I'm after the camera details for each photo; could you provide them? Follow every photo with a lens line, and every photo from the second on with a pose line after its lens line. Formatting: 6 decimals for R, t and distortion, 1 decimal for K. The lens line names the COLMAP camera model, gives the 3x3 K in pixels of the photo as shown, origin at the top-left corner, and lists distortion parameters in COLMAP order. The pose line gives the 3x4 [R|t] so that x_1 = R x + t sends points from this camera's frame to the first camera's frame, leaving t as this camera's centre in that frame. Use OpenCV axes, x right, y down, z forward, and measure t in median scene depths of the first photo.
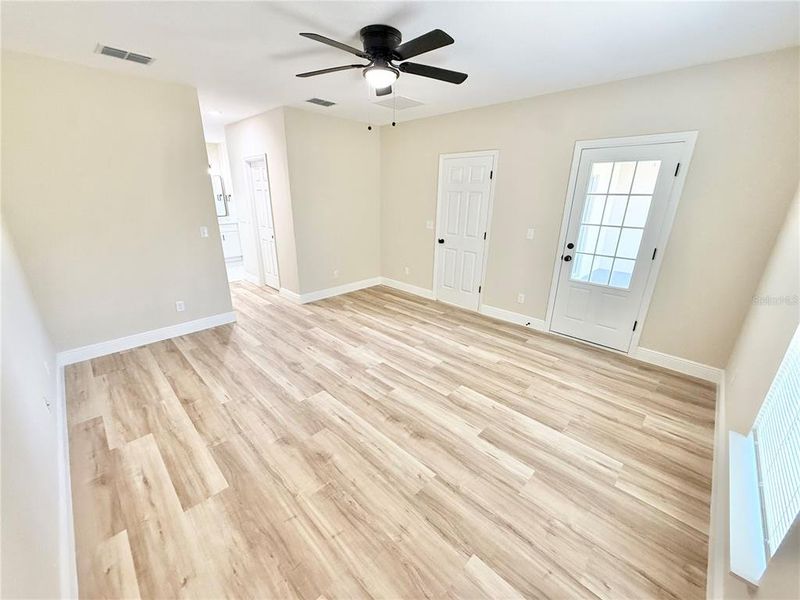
lens RADIAL K [[320.4, 0, 399.7], [0, 320.4, 300.0], [0, 0, 1]] dist [-0.001225, 0.000809]
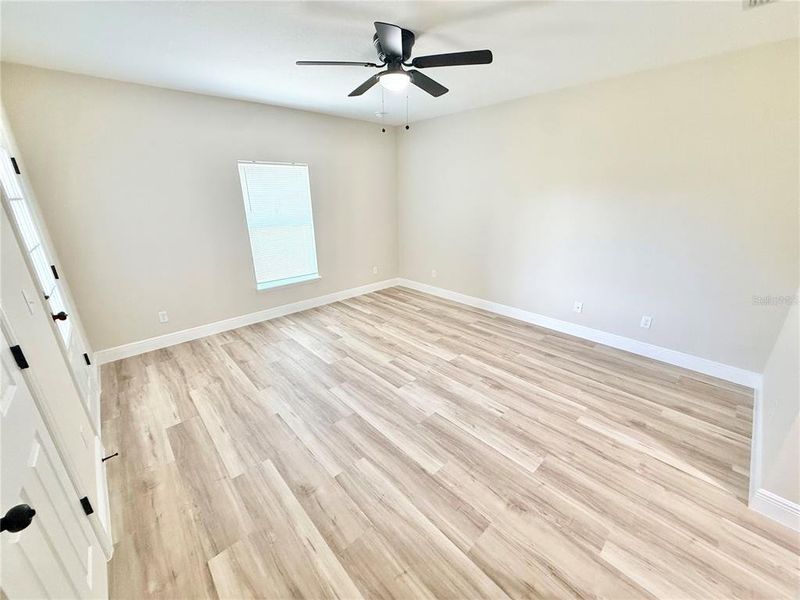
lens RADIAL K [[320.4, 0, 398.8], [0, 320.4, 301.5], [0, 0, 1]] dist [-0.001225, 0.000809]
pose [[-0.998434, -0.017161, 0.053245, -0.093117], [0.018992, 0.791281, 0.611157, -0.509305], [-0.052619, 0.611211, -0.789716, 1.488702]]
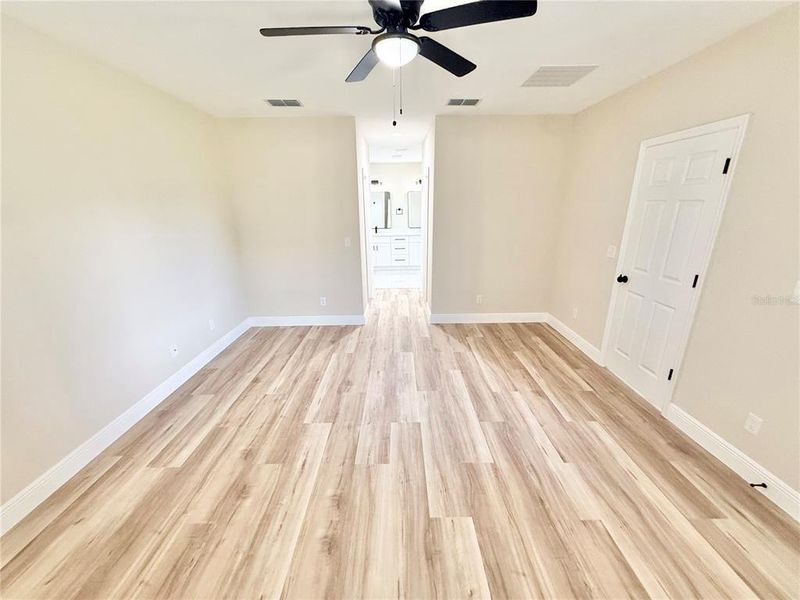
lens RADIAL K [[320.4, 0, 397.9], [0, 320.4, 300.0], [0, 0, 1]] dist [-0.001225, 0.000809]
pose [[0.700183, 0.187090, -0.689015, 0.372480], [-0.210685, 0.976224, 0.050977, -0.117719], [0.682170, 0.109472, 0.722952, 0.357728]]
